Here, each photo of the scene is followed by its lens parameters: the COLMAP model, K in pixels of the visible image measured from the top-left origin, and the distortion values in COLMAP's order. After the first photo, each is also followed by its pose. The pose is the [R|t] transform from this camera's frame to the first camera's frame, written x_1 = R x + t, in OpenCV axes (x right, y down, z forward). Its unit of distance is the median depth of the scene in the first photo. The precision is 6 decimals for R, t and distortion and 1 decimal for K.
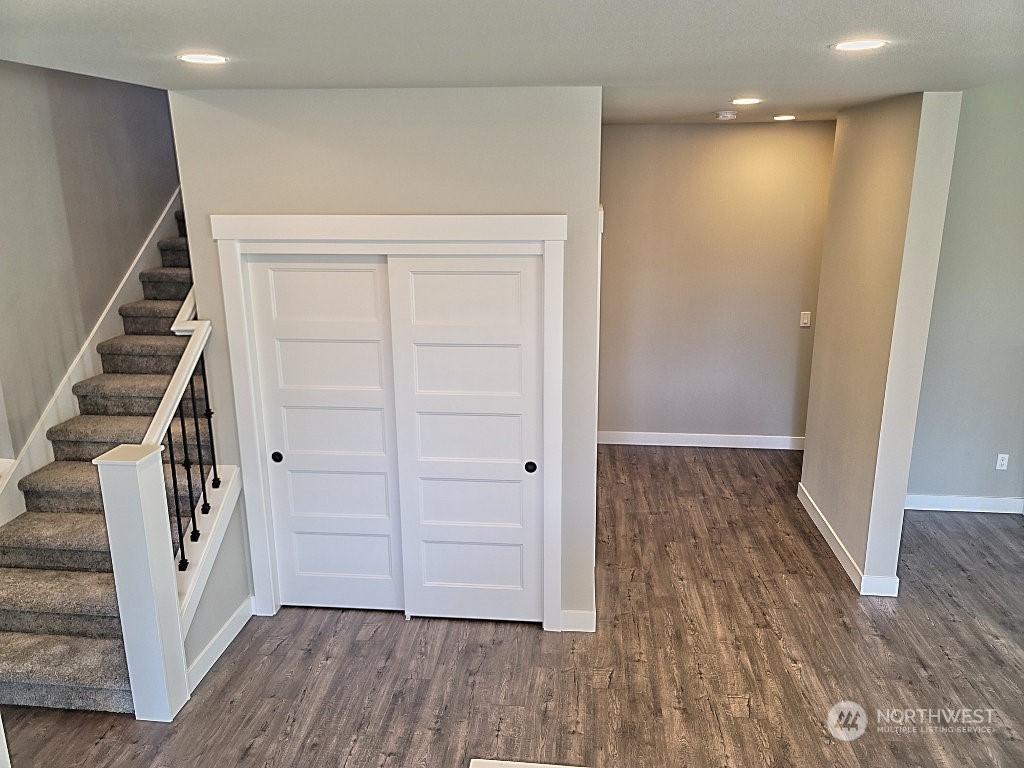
lens RADIAL K [[747.6, 0, 512.0], [0, 747.6, 384.0], [0, 0, 1]] dist [0.012196, 0.002386]
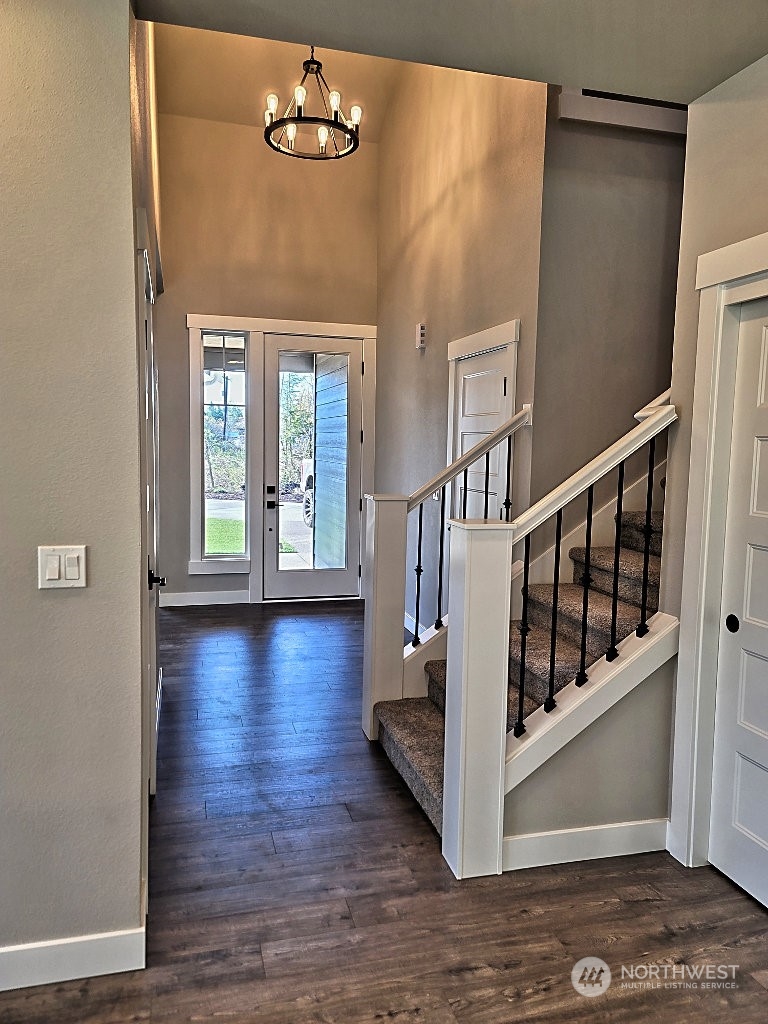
lens RADIAL K [[747.6, 0, 384.0], [0, 747.6, 512.0], [0, 0, 1]] dist [0.012196, 0.002386]
pose [[0.356202, 0.104001, -0.928603, 0.189264], [-0.271977, 0.962298, 0.003447, 0.092688], [0.893951, 0.251330, 0.371059, 0.508860]]
